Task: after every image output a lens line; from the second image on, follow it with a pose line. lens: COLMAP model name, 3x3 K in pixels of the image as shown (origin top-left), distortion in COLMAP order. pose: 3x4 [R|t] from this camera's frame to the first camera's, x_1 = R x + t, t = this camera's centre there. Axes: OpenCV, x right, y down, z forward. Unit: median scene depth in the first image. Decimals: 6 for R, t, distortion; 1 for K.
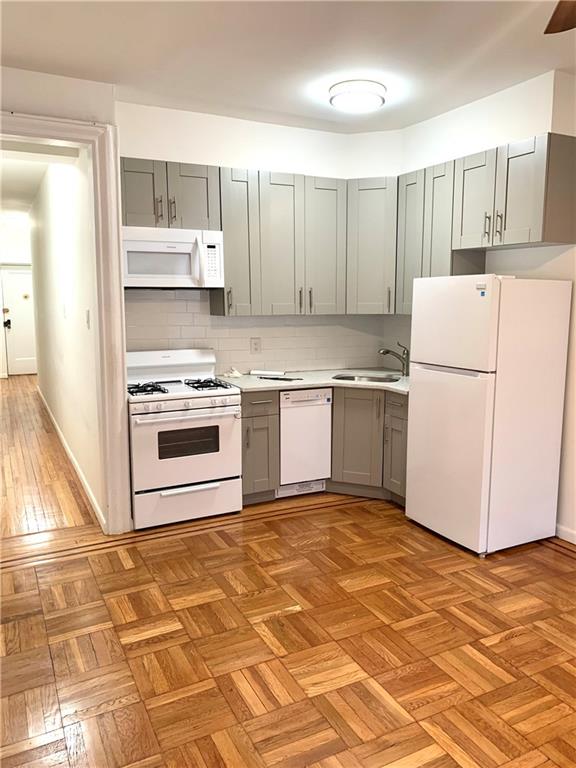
lens RADIAL K [[592.7, 0, 294.3], [0, 592.7, 379.9], [0, 0, 1]] dist [0.025887, -0.019611]
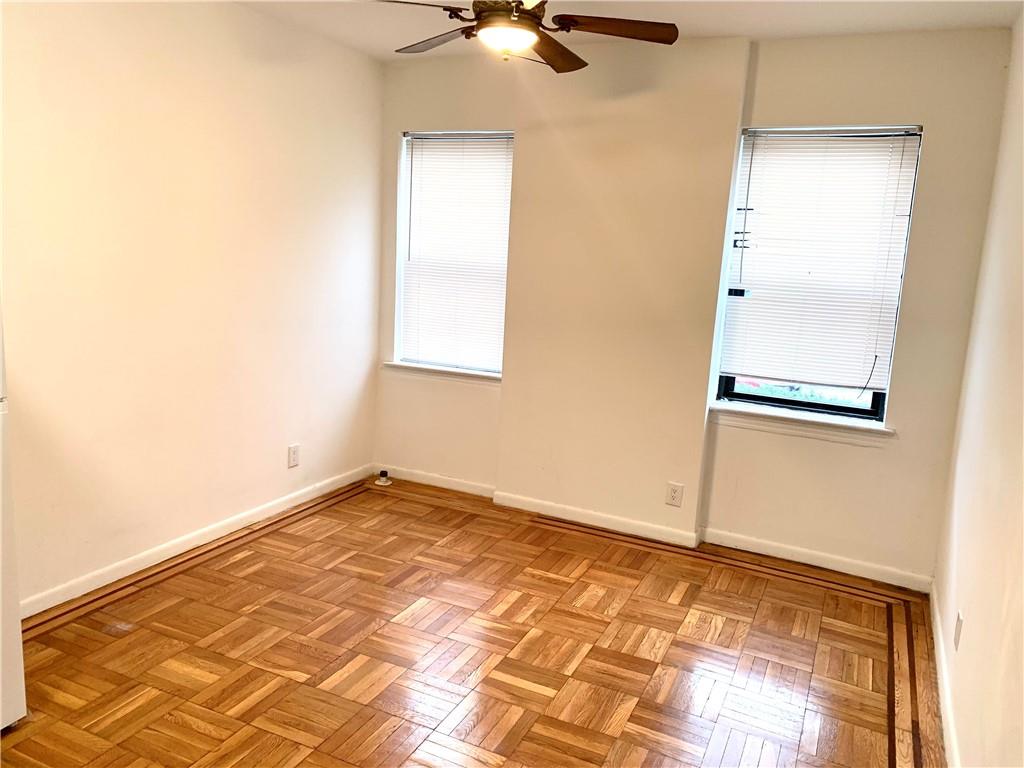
lens RADIAL K [[790.3, 0, 511.1], [0, 790.3, 384.4], [0, 0, 1]] dist [0.025887, -0.019611]
pose [[-0.619498, -0.173488, 0.765587, -0.434137], [0.049445, 0.964713, 0.258621, -0.159667], [-0.783439, 0.198069, -0.589060, 0.895357]]
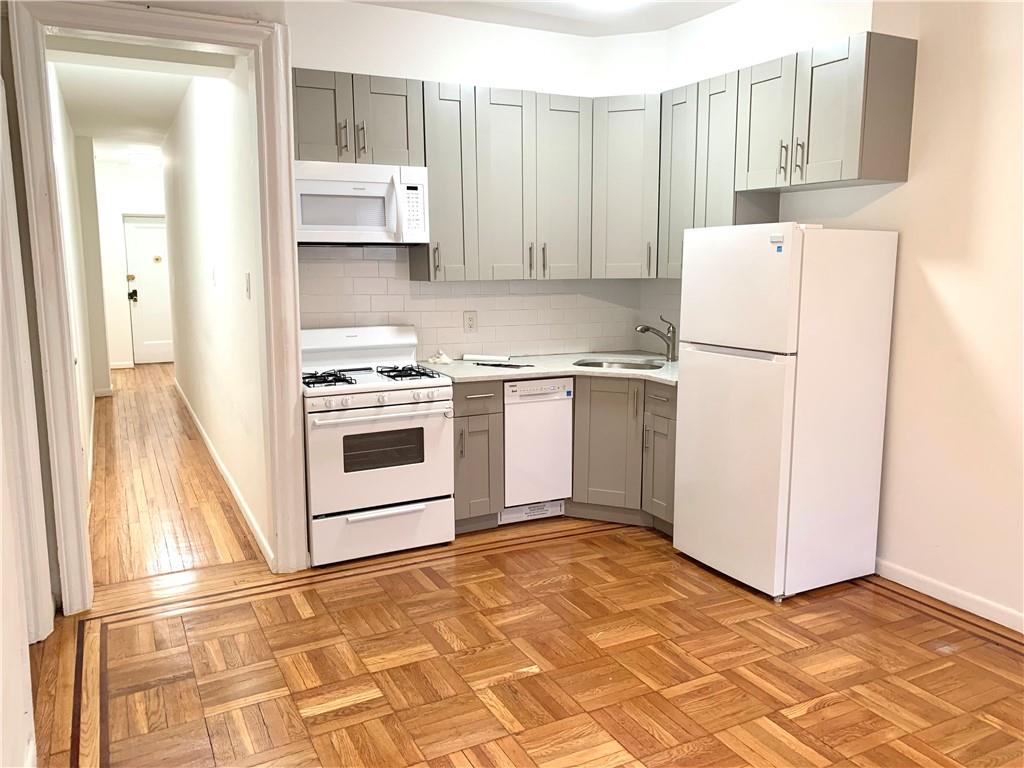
lens RADIAL K [[790.3, 0, 510.4], [0, 790.3, 376.0], [0, 0, 1]] dist [0.025887, -0.019611]
pose [[0.999994, -0.002866, -0.001878, -0.016049], [0.002879, 0.999973, 0.006783, 0.005727], [0.001859, -0.006789, 0.999975, 0.003463]]
